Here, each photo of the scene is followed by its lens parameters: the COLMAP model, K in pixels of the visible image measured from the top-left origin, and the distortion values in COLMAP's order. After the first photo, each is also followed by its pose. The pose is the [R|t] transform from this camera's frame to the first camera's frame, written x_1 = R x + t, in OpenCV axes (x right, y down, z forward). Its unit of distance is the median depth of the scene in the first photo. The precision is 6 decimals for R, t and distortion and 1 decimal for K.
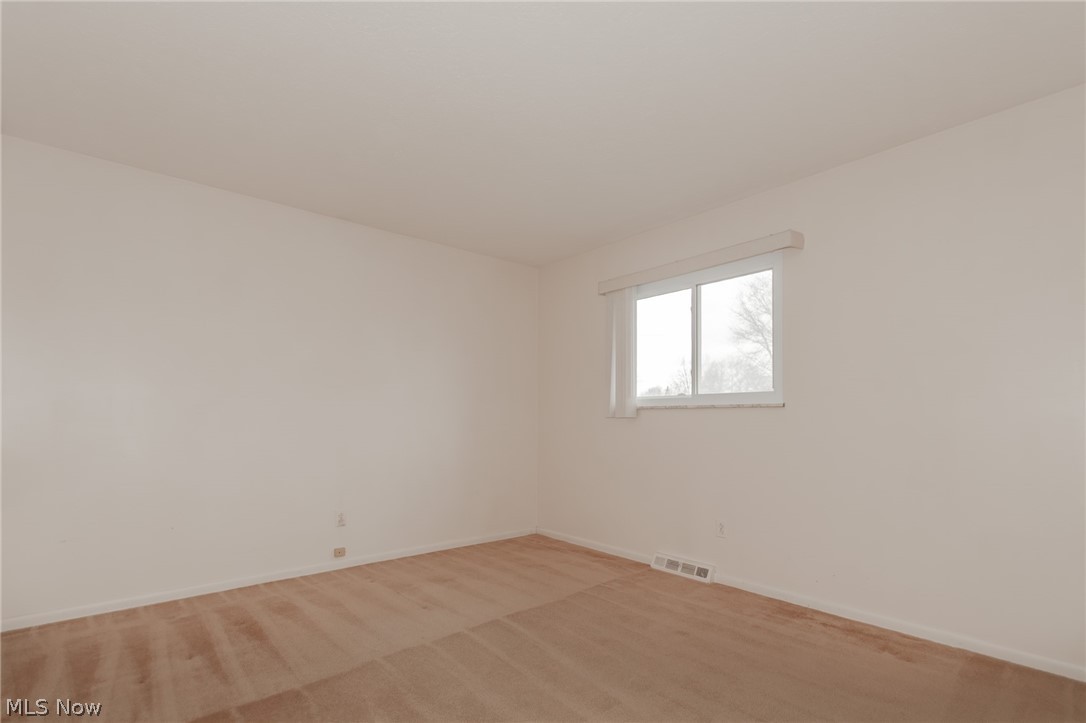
lens RADIAL K [[514.3, 0, 542.1], [0, 514.3, 365.9], [0, 0, 1]] dist [0.000480, -0.000503]
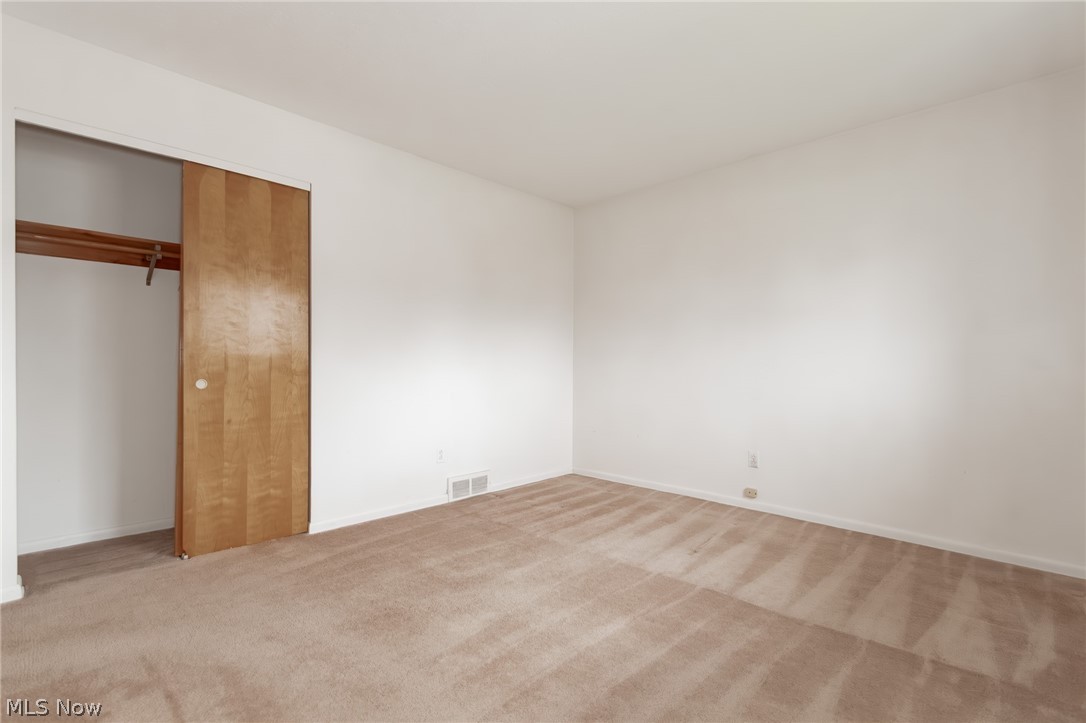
lens RADIAL K [[514.3, 0, 542.1], [0, 514.3, 365.9], [0, 0, 1]] dist [0.000480, -0.000503]
pose [[0.091552, 0.000730, -0.995800, 0.565216], [0.083189, 0.996499, 0.008378, 0.078542], [0.992319, -0.083606, 0.091171, 0.540770]]
